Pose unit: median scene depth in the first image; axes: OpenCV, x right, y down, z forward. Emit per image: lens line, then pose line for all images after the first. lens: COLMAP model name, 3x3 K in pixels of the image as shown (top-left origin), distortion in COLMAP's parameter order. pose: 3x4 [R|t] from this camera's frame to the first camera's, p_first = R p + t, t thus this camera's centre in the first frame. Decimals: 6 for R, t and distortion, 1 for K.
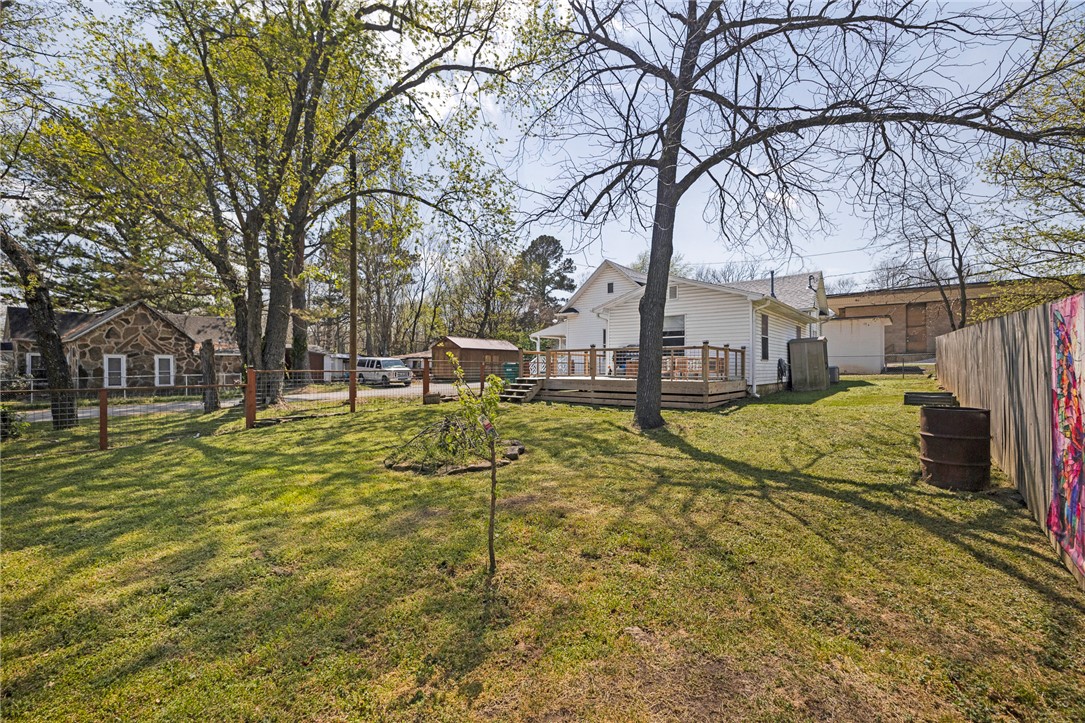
lens RADIAL K [[461.4, 0, 542.5], [0, 461.4, 361.5], [0, 0, 1]] dist [0.003862, 0.000767]
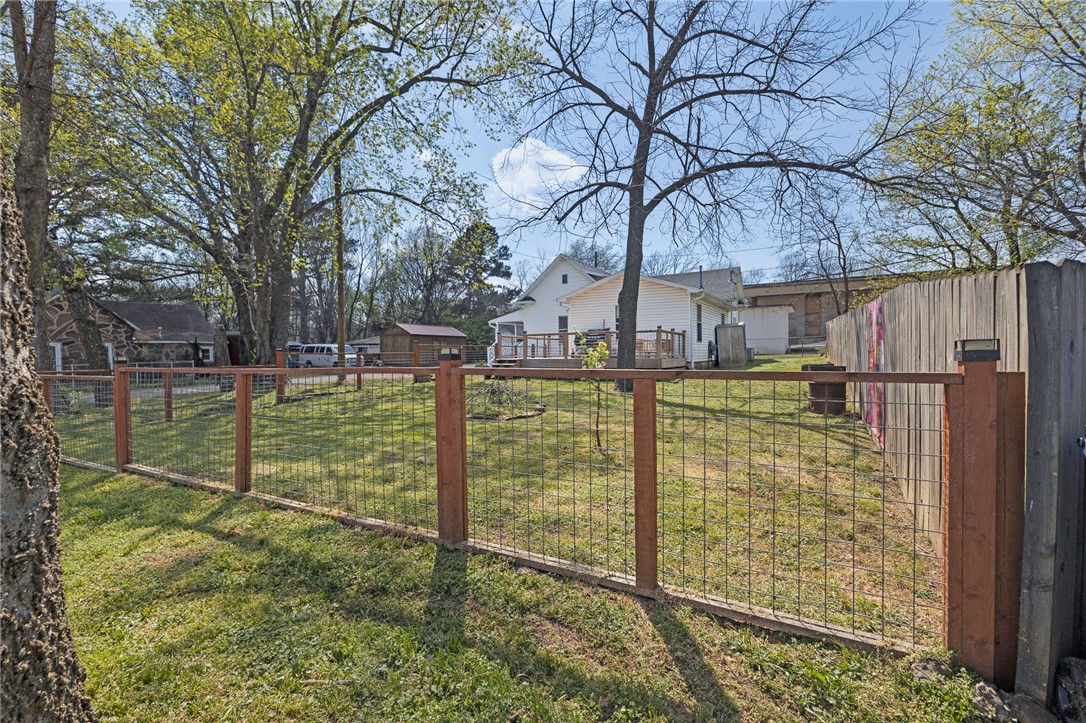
lens RADIAL K [[466.0, 0, 538.0], [0, 466.0, 359.0], [0, 0, 1]] dist [0.000210, -0.000163]
pose [[0.989621, -0.012939, 0.143121, -0.097532], [0.009597, 0.999666, 0.024015, 0.007519], [-0.143384, -0.022392, 0.989414, -0.132568]]
